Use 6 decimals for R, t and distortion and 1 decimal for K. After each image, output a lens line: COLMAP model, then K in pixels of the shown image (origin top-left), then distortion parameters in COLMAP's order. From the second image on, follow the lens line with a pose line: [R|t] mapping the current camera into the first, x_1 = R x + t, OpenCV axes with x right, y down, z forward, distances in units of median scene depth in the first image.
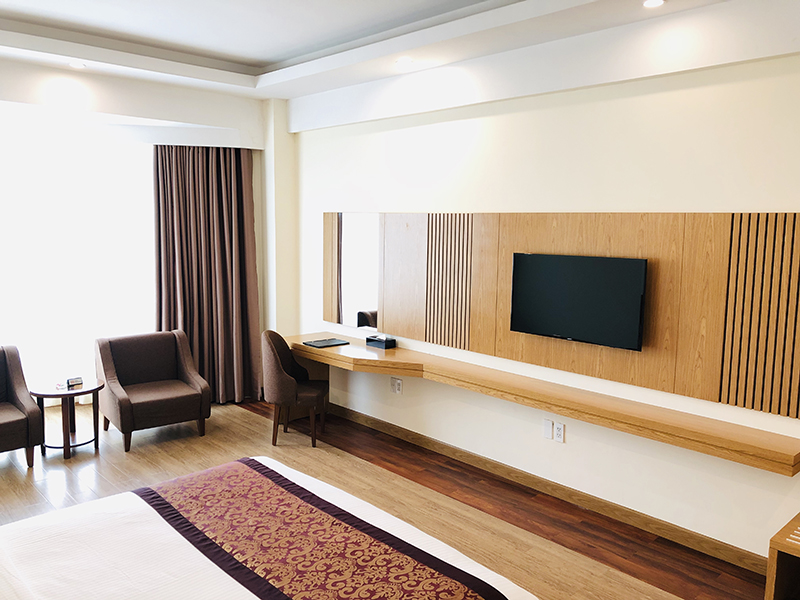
lens RADIAL K [[688.5, 0, 400.7], [0, 688.5, 292.0], [0, 0, 1]] dist [0.117003, 0.002197]
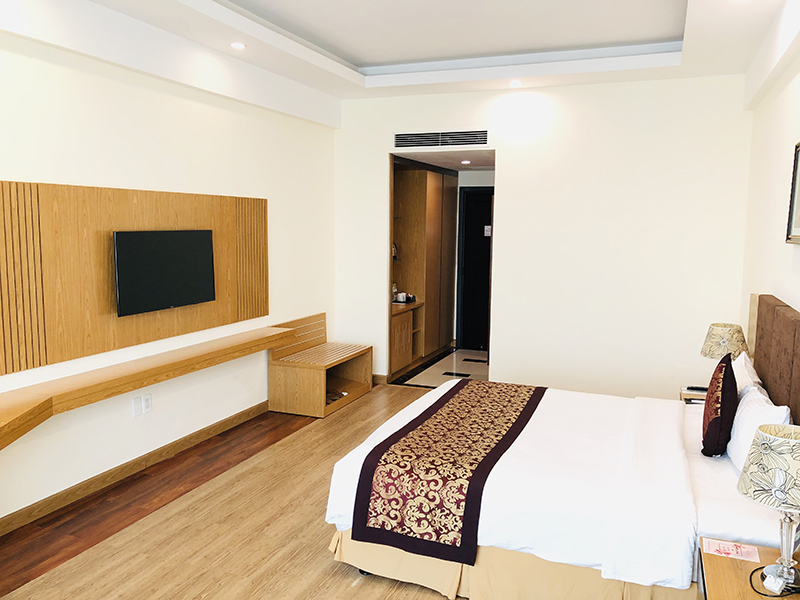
lens RADIAL K [[663.4, 0, 400.0], [0, 663.4, 300.0], [0, 0, 1]] dist [0.000849, 0.368920]
pose [[-0.412095, -0.128737, 0.902000, -0.832703], [0.085049, 0.980211, 0.178756, -0.098818], [-0.907163, 0.150379, -0.392991, 1.059396]]
